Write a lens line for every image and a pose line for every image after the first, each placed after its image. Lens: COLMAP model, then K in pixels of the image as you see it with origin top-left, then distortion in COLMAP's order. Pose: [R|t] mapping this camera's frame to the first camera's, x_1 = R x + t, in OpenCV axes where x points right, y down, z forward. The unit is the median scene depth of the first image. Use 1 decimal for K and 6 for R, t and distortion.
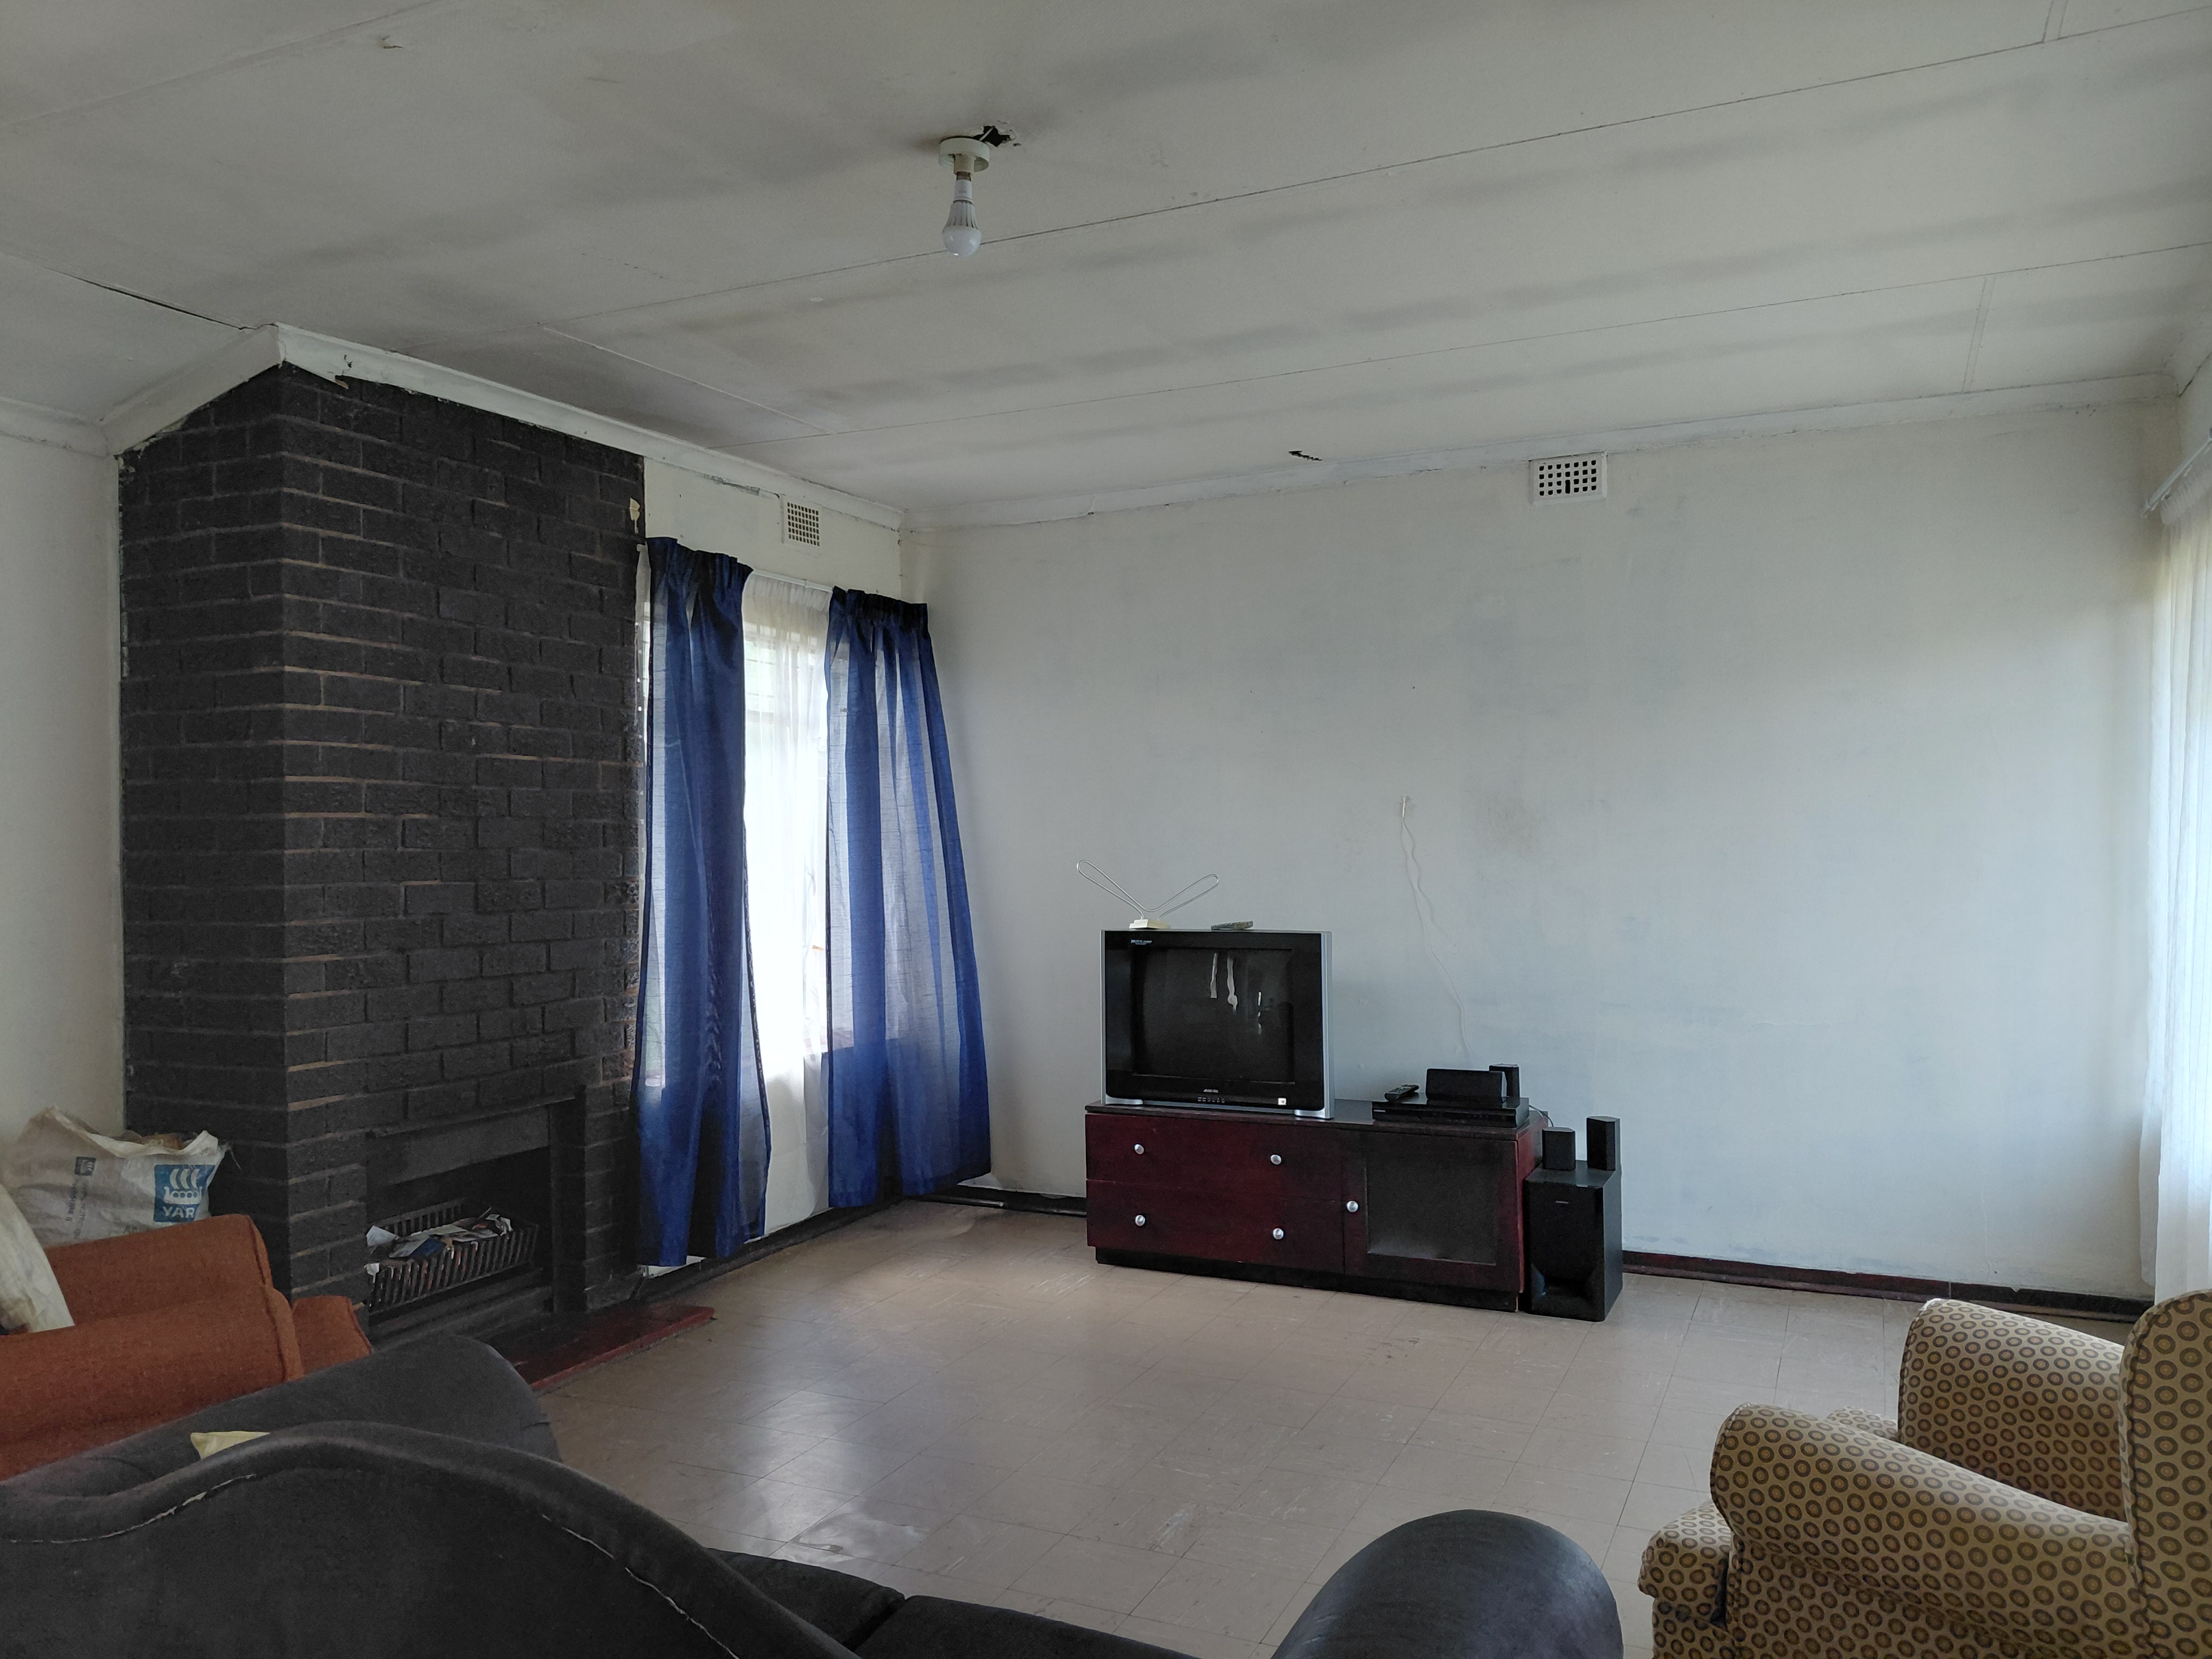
lens RADIAL K [[1616.4, 0, 1112.5], [0, 1616.4, 838.6], [0, 0, 1]] dist [0.040747, -0.079669]
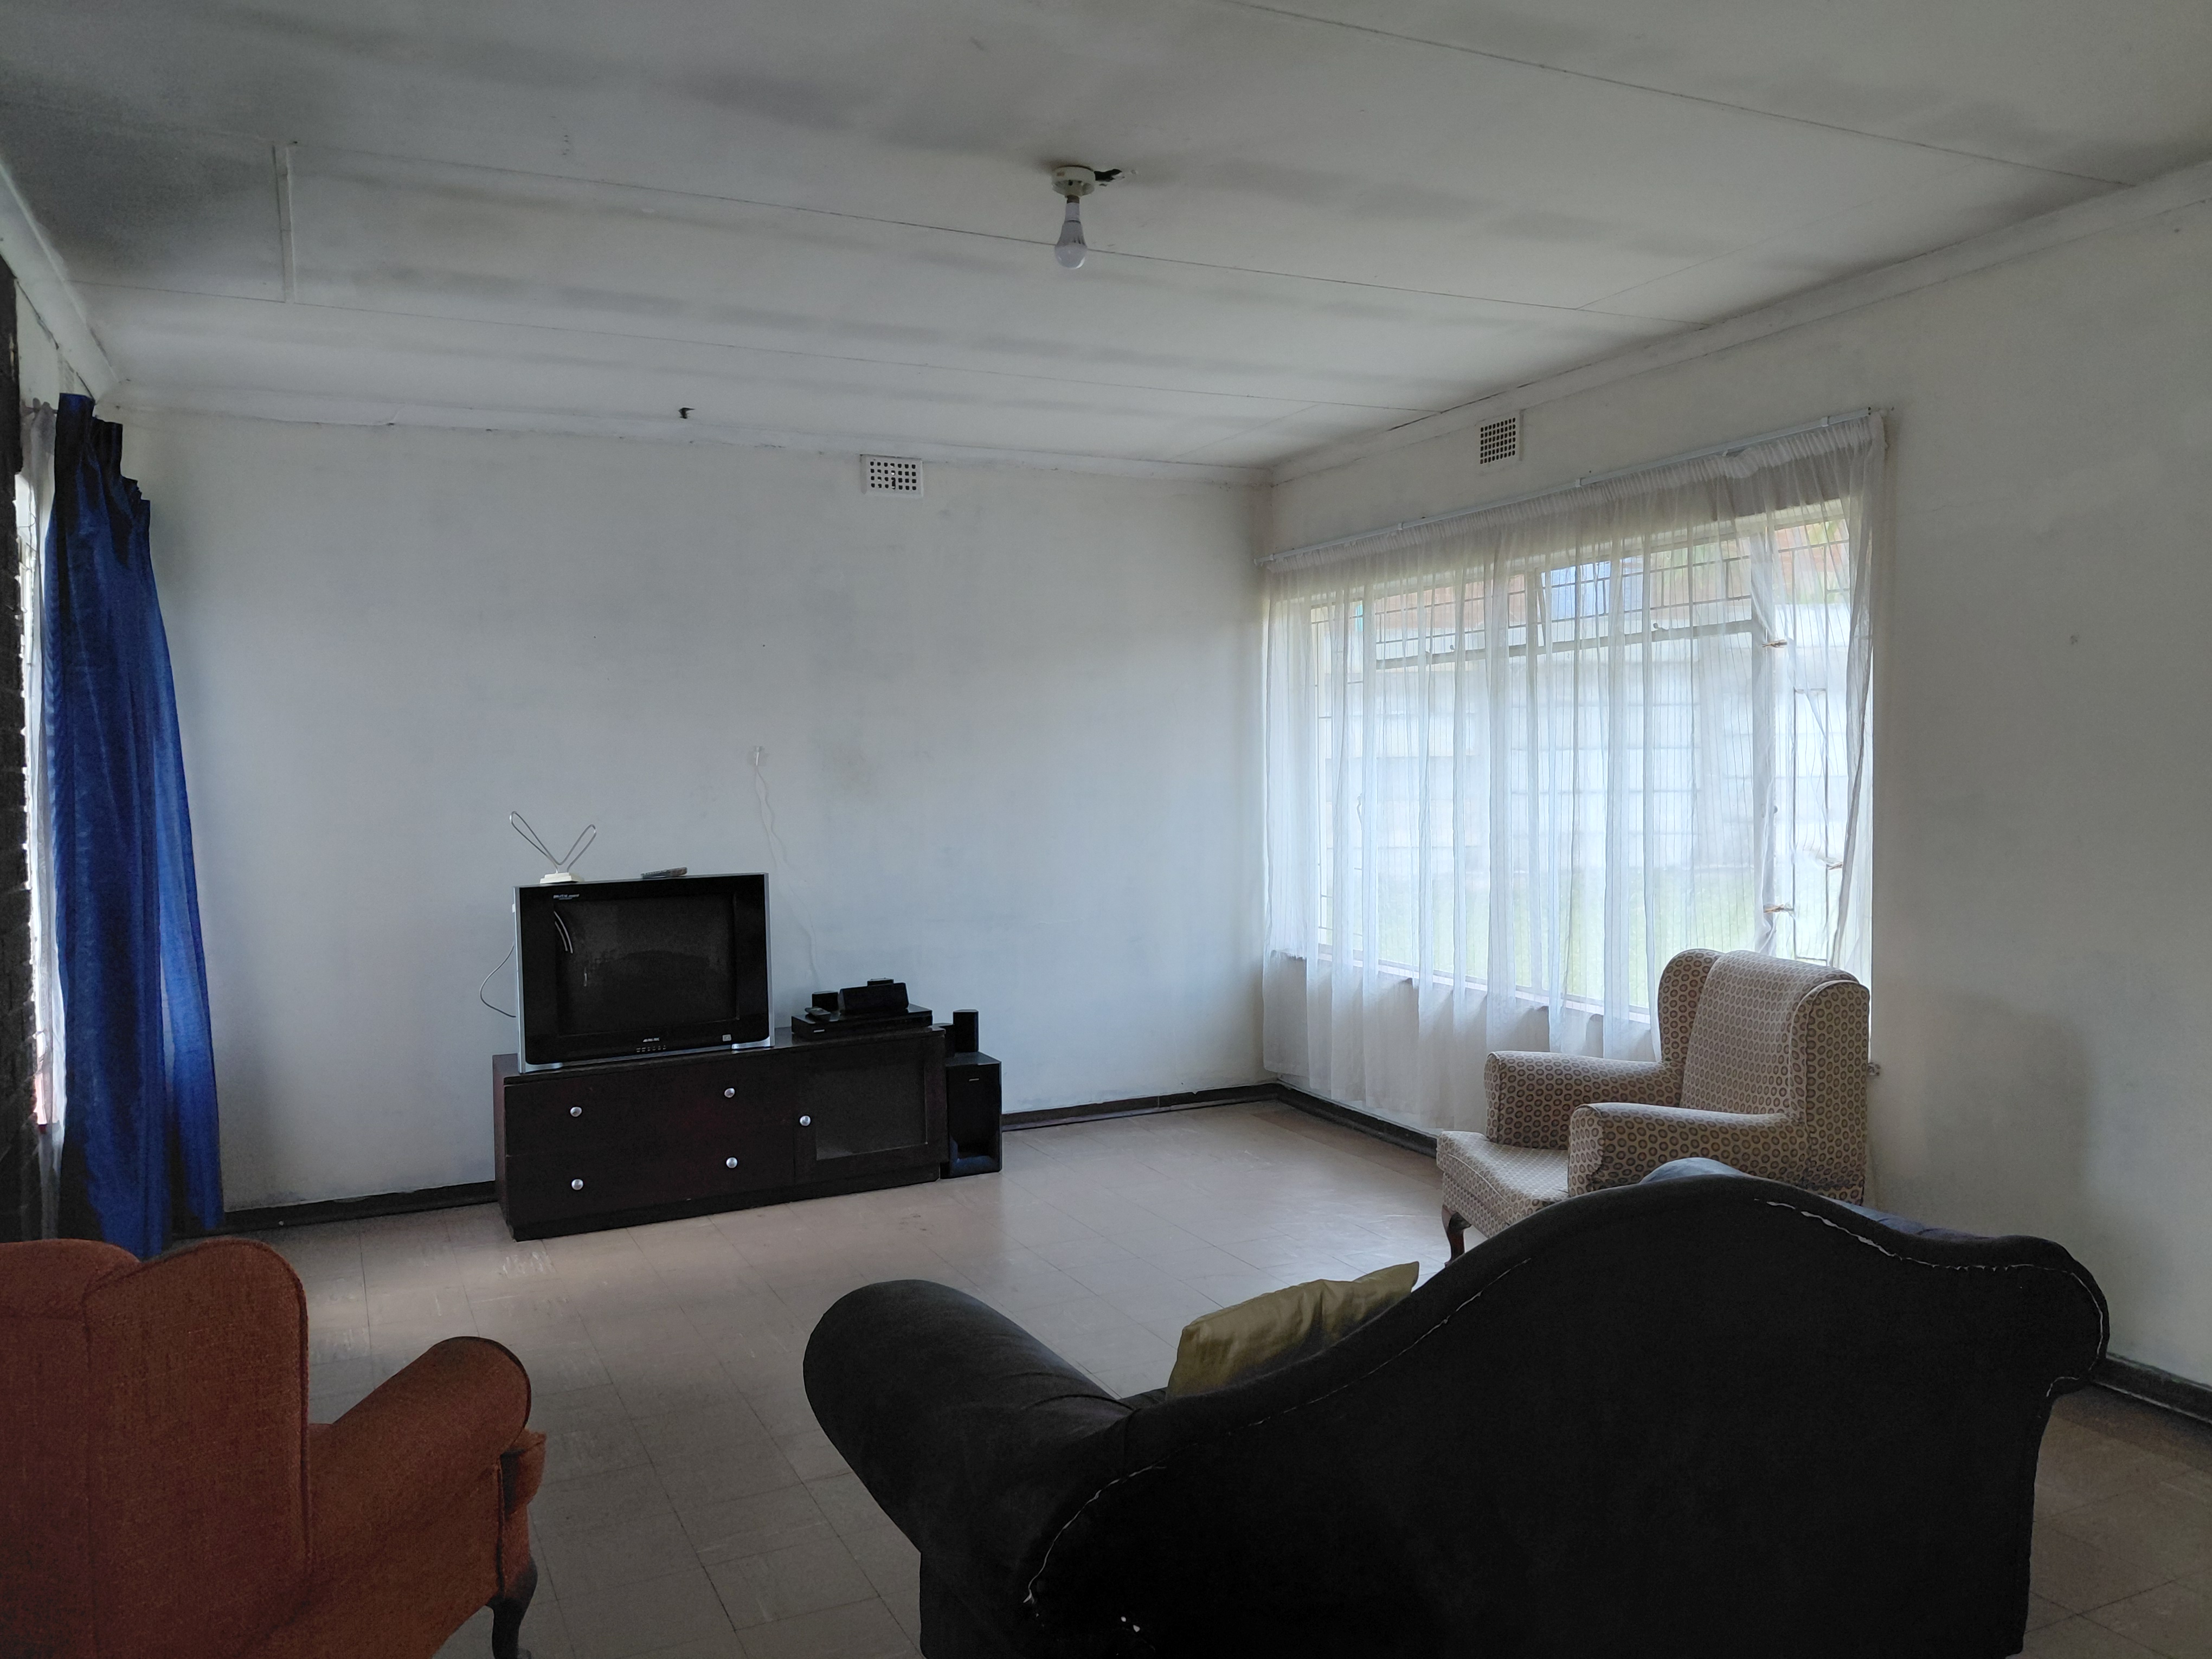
lens RADIAL K [[1623.8, 0, 1107.7], [0, 1623.8, 821.0], [0, 0, 1]] dist [0.116977, -0.151497]
pose [[0.613834, -0.029078, 0.788899, -0.565601], [0.014976, 0.999571, 0.025190, -0.000481], [-0.789293, -0.003648, 0.614006, 0.152691]]
